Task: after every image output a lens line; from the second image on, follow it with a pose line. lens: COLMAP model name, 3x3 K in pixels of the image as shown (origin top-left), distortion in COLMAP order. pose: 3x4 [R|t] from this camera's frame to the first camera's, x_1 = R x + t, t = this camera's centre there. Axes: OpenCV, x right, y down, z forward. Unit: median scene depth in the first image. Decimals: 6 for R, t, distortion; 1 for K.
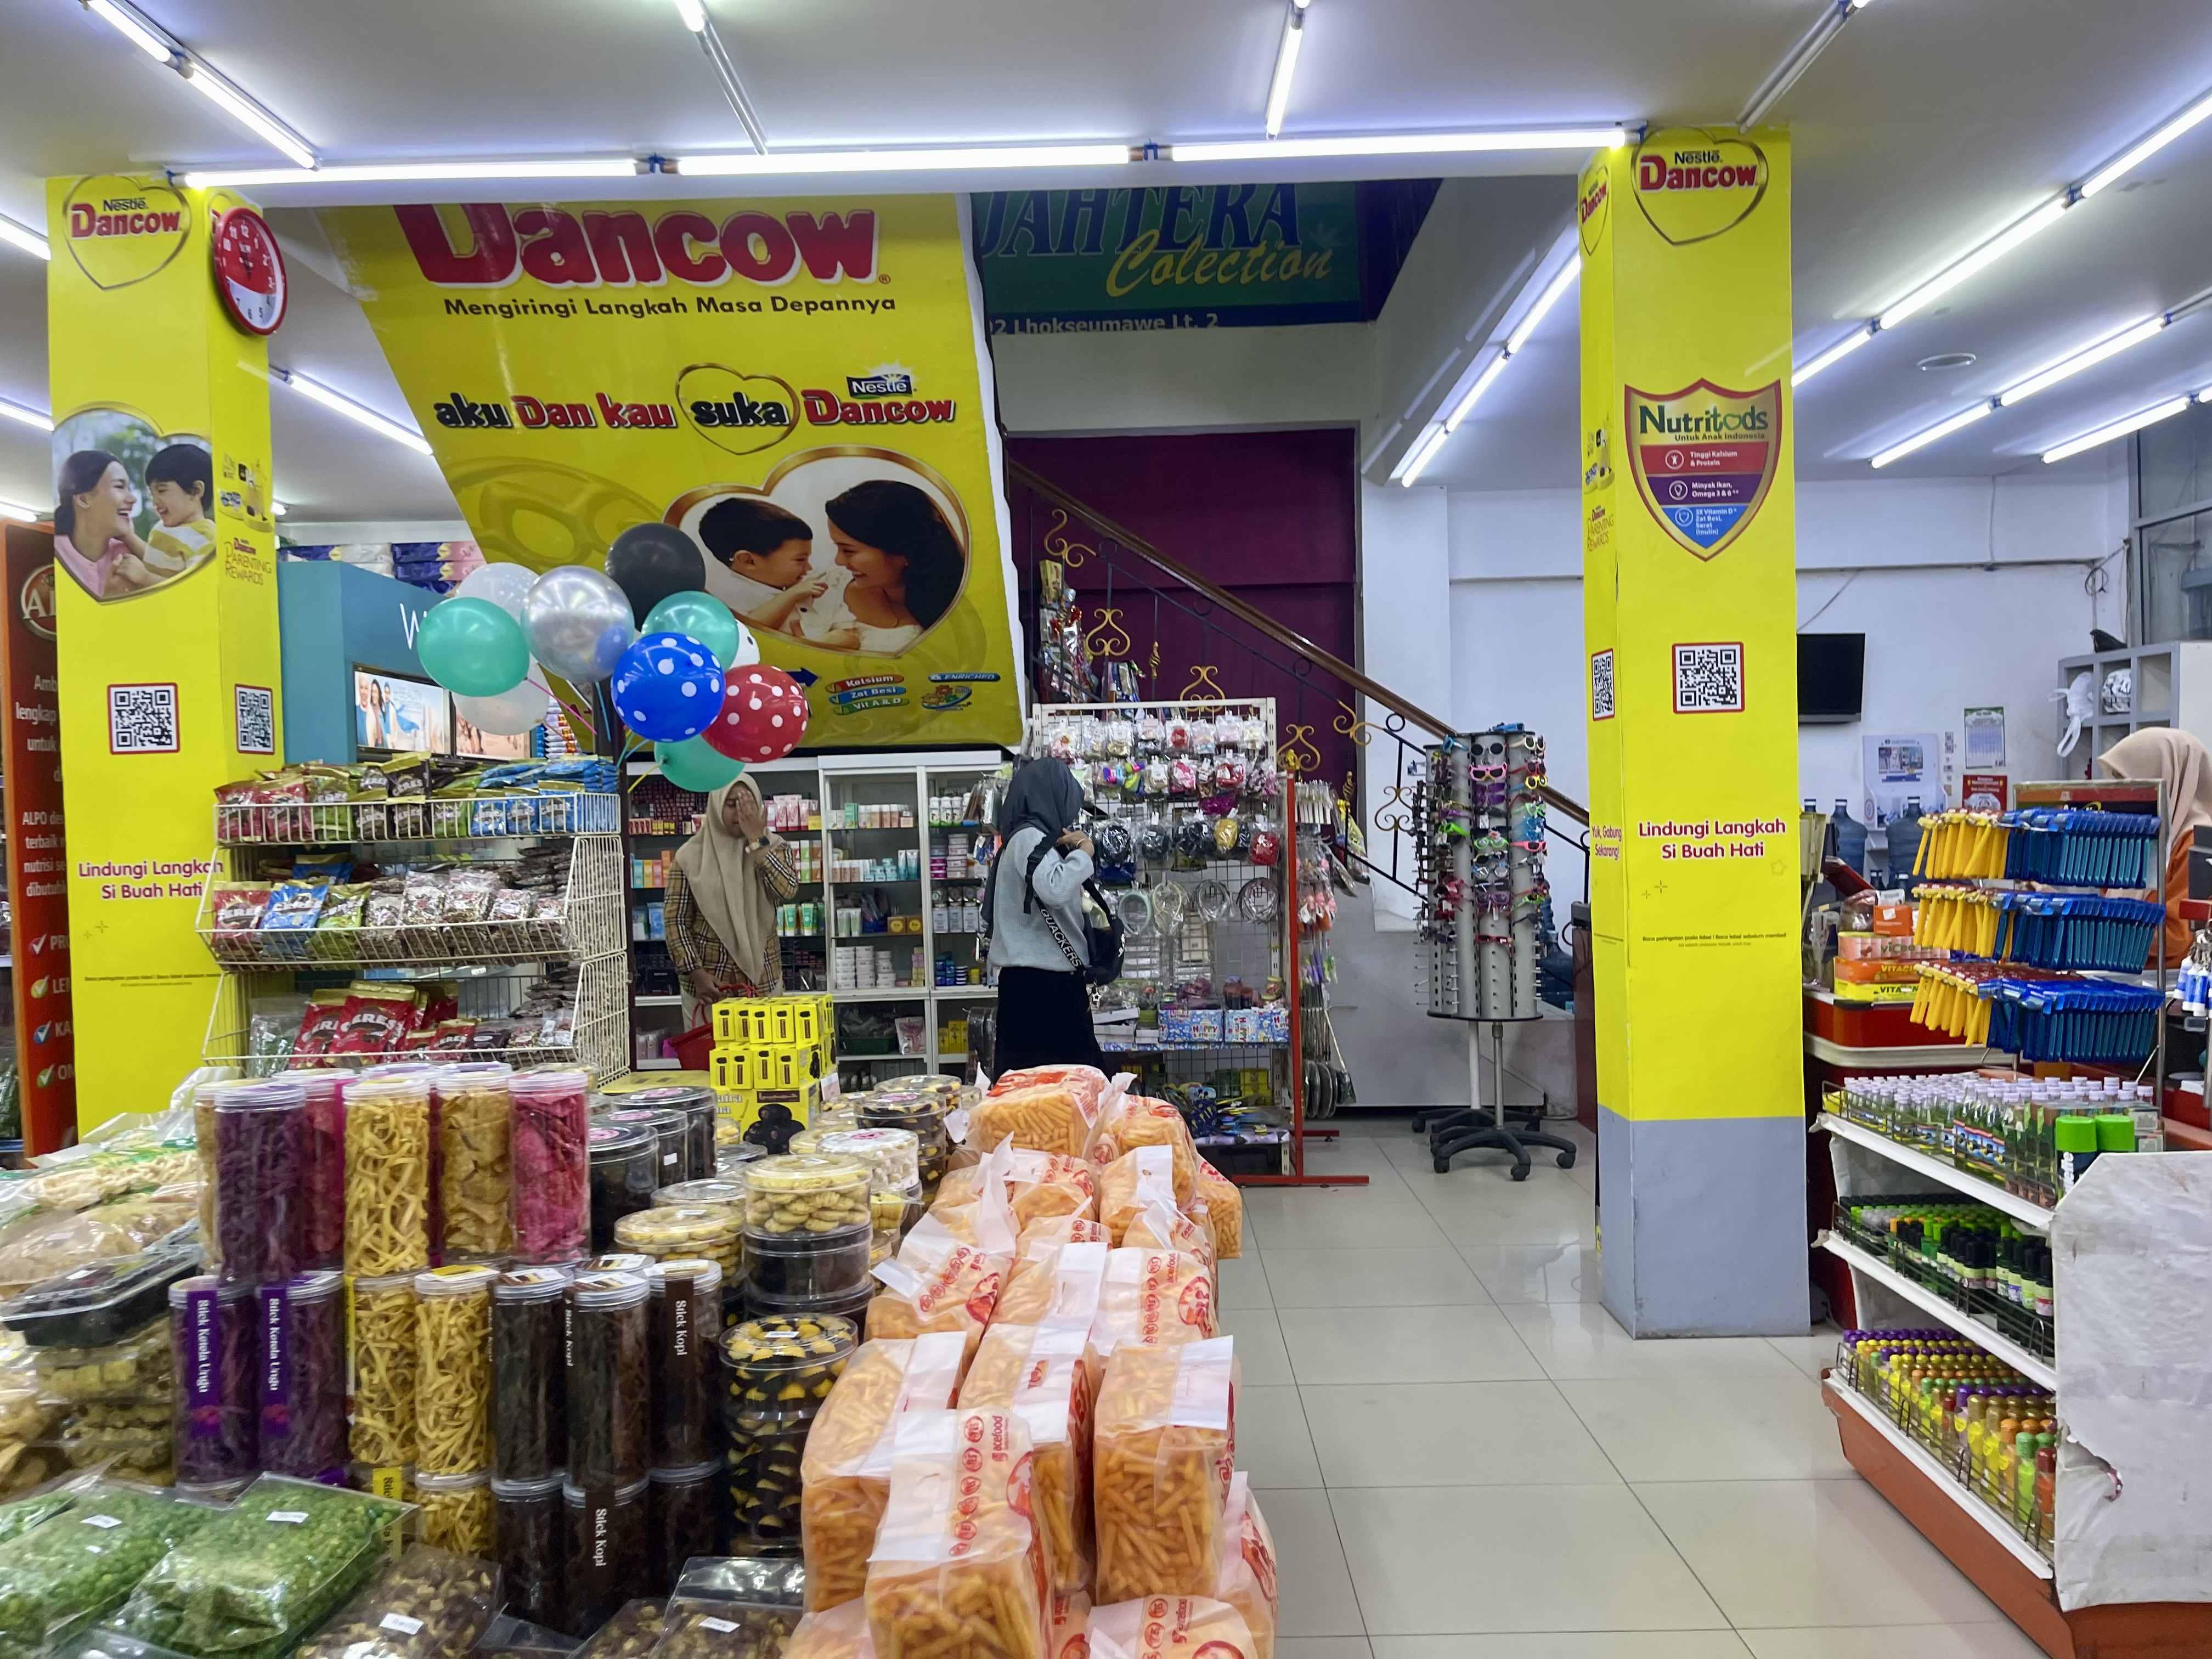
lens RADIAL K [[1676.3, 0, 1100.1], [0, 1676.3, 838.5], [0, 0, 1]] dist [0.047646, -0.043225]
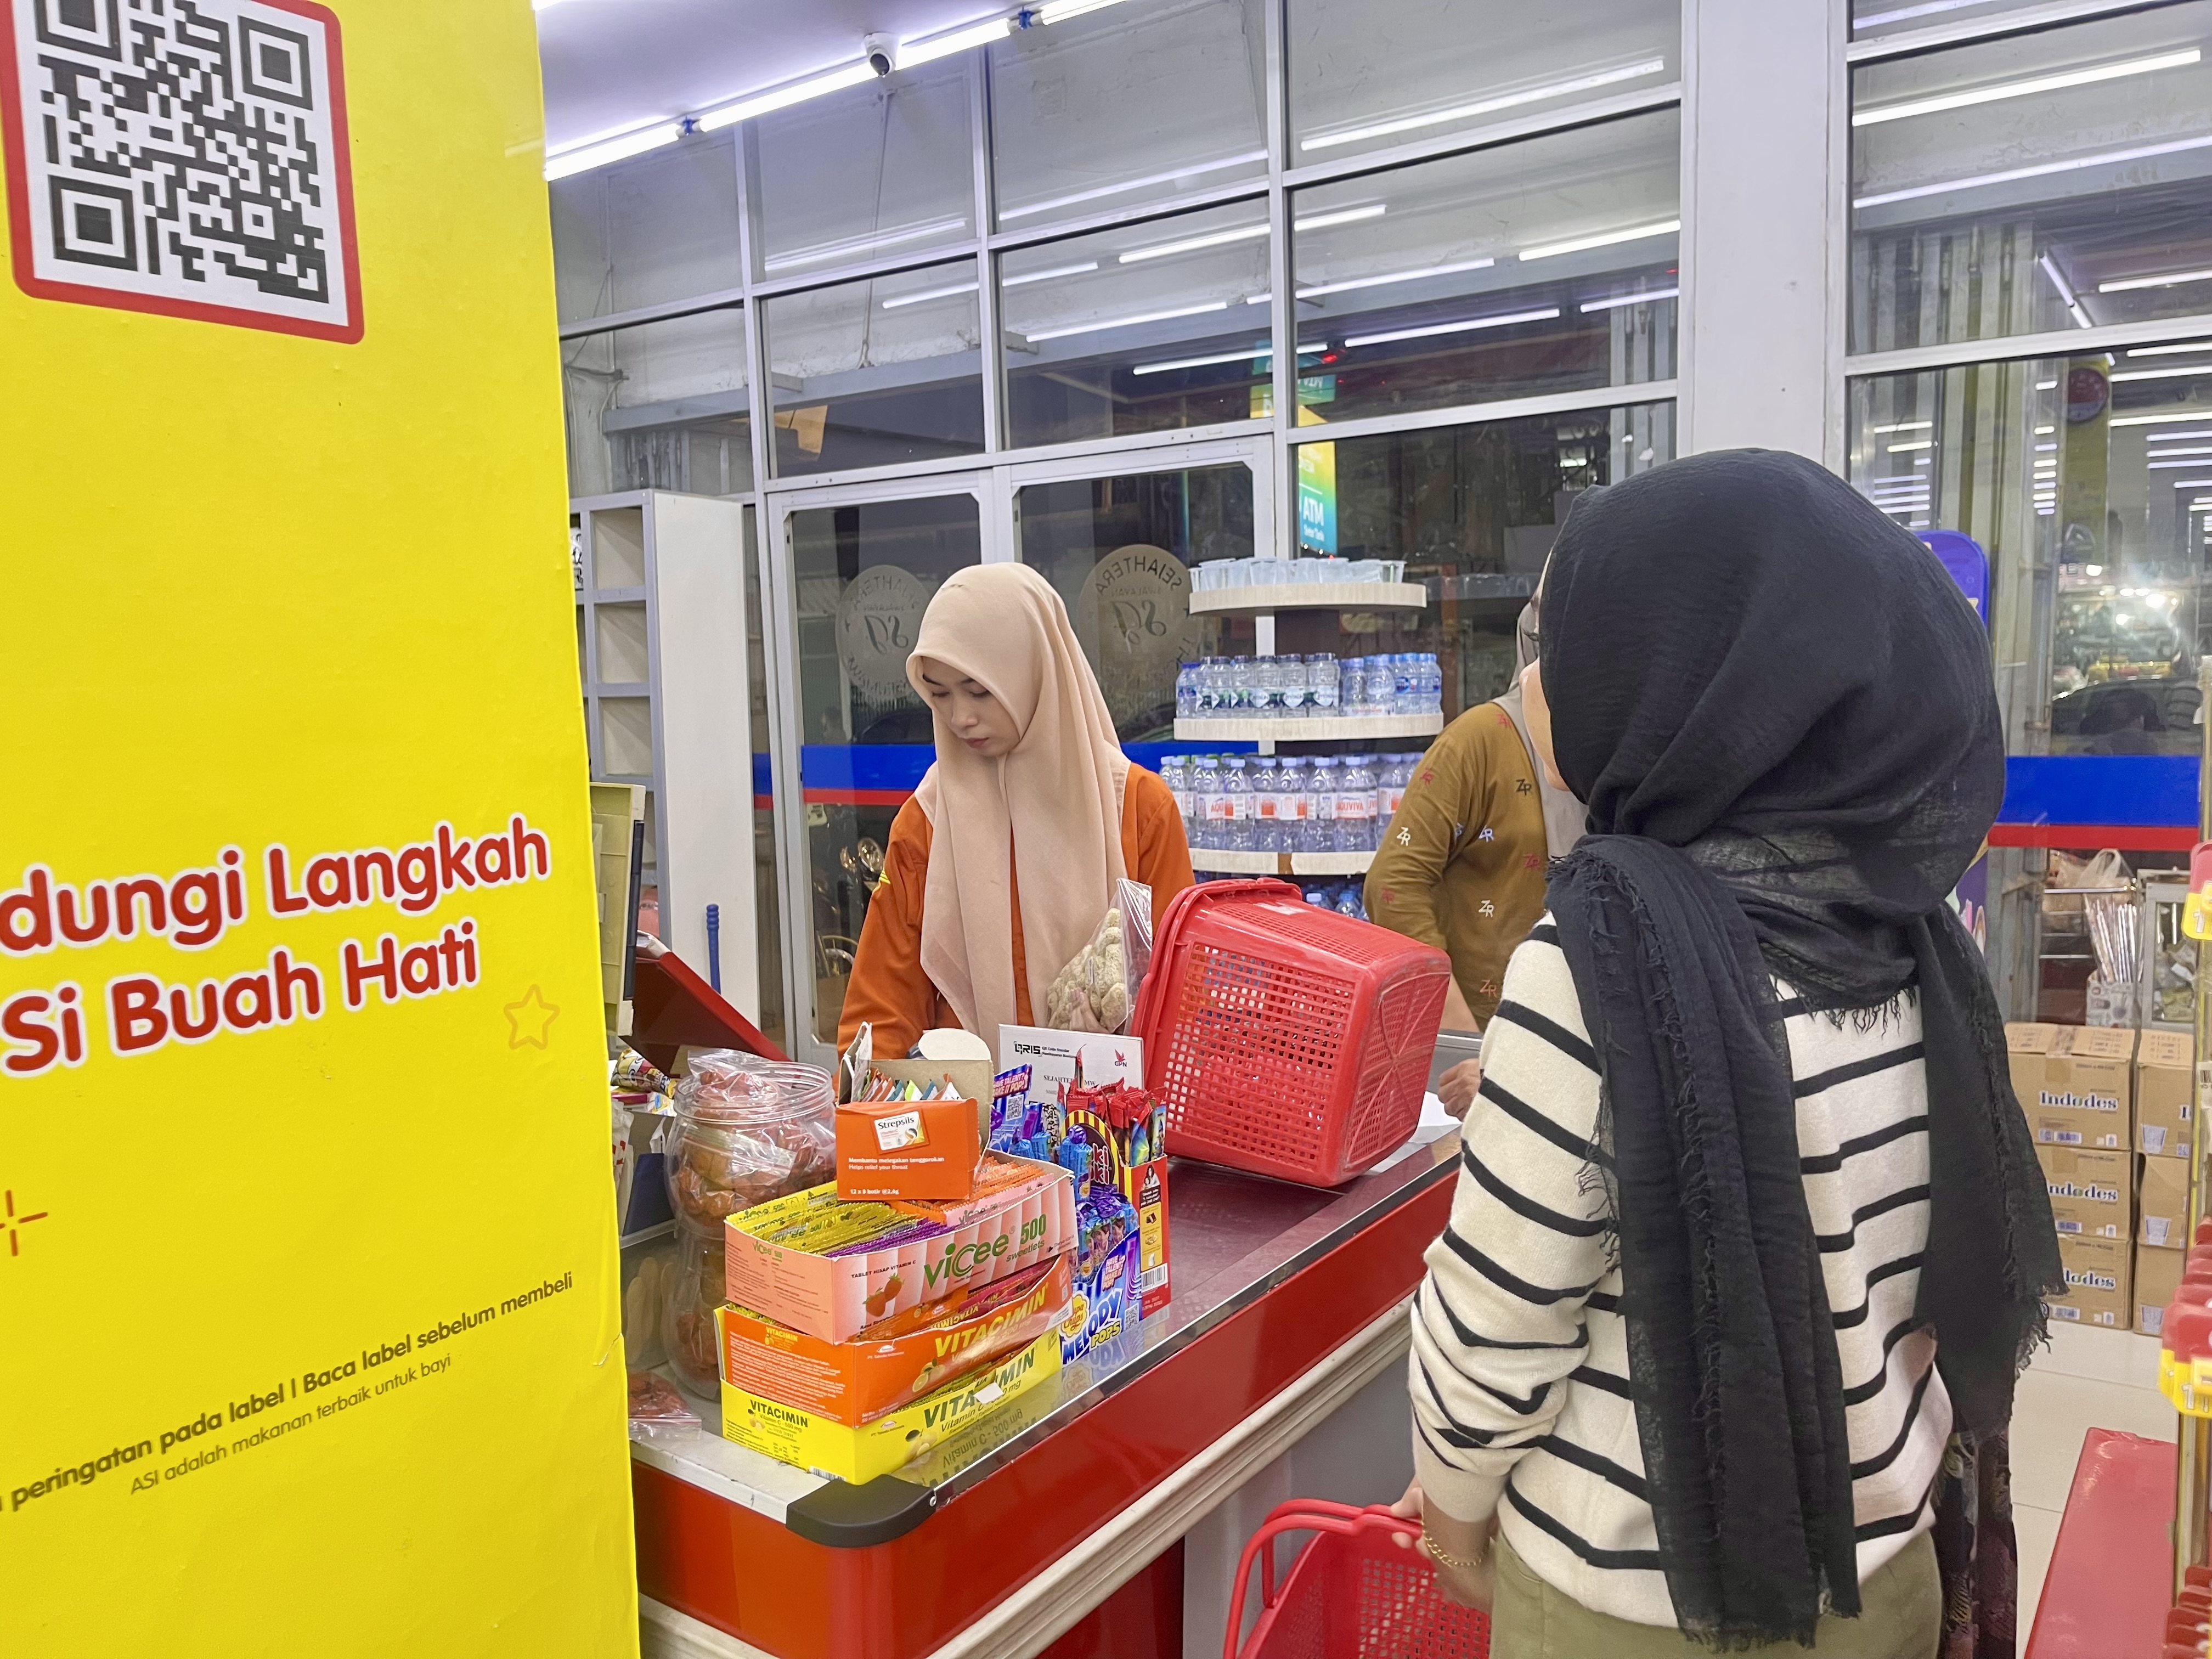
lens RADIAL K [[1676.3, 0, 1102.4], [0, 1676.3, 825.6], [0, 0, 1]] dist [0.047646, -0.043225]
pose [[0.558884, -0.073394, 0.825991, 0.249266], [0.034432, 0.997270, 0.065316, -0.023646], [-0.828531, -0.008064, 0.559886, 0.796107]]
